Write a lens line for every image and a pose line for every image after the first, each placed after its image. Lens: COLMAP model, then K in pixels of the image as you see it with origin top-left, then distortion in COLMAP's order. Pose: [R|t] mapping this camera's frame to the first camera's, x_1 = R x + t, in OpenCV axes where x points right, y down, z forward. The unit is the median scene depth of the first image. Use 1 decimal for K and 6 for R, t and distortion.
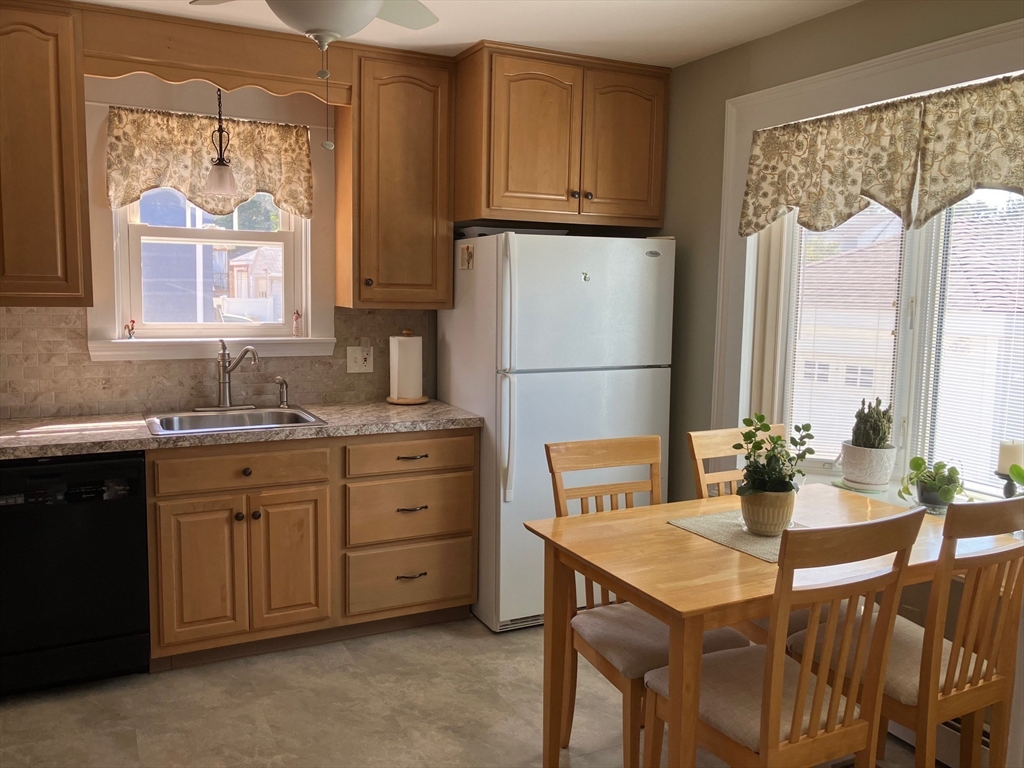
lens RADIAL K [[839.9, 0, 512.0], [0, 839.9, 384.0], [0, 0, 1]] dist [0.007814, 0.012605]
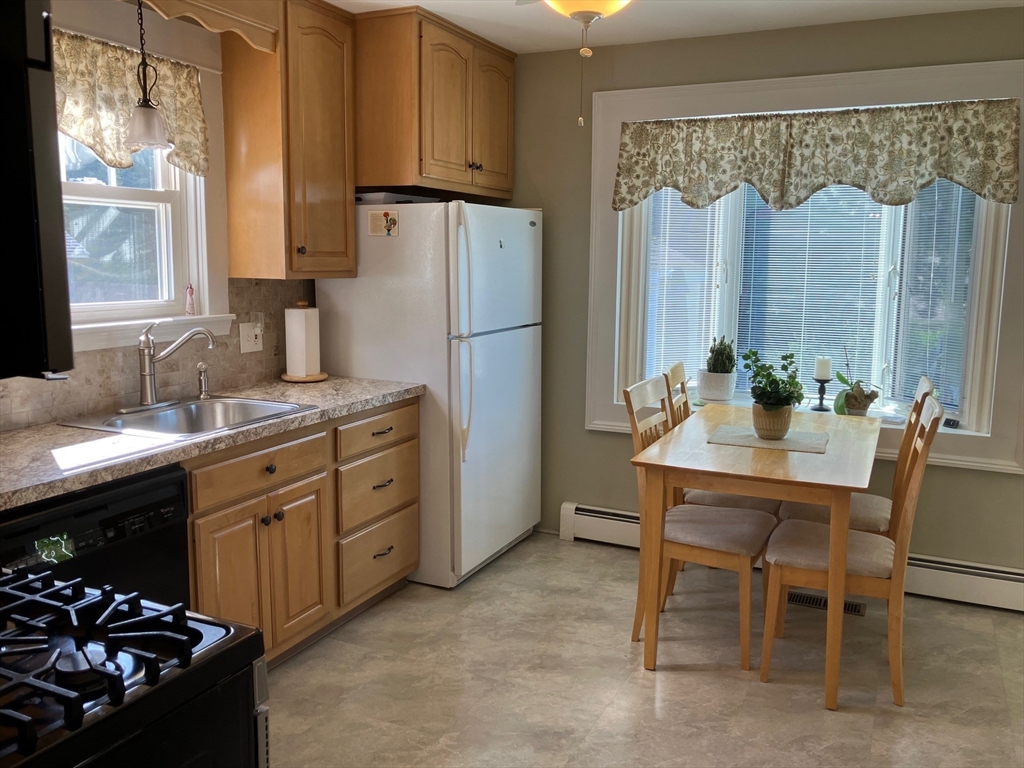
lens RADIAL K [[839.9, 0, 512.0], [0, 839.9, 384.0], [0, 0, 1]] dist [0.007814, 0.012605]
pose [[0.789067, -0.103521, 0.605522, -0.595839], [0.077028, 0.994592, 0.069661, -0.024231], [-0.609459, -0.008325, 0.792774, 0.138927]]
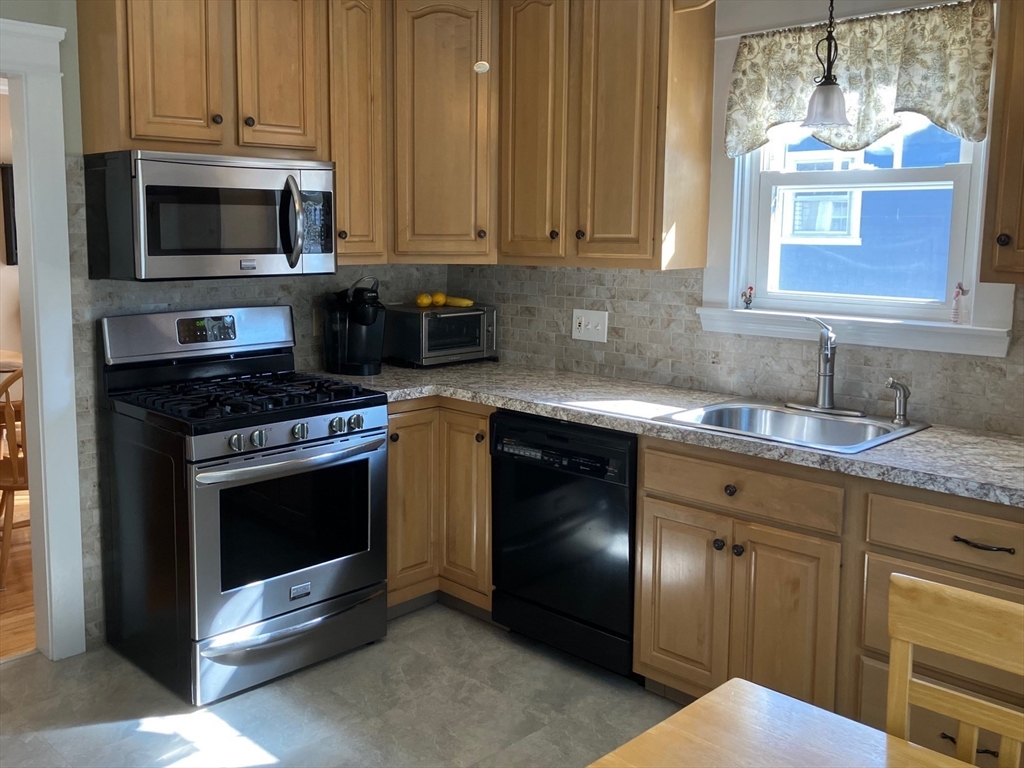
lens RADIAL K [[968.1, 0, 448.2], [0, 968.1, 348.4], [0, 0, 1]] dist [0.014397, -0.006565]
pose [[0.280945, 0.104616, -0.954005, 0.409607], [-0.110568, 0.990950, 0.076106, -0.057563], [0.953333, 0.084101, 0.289969, 0.455353]]
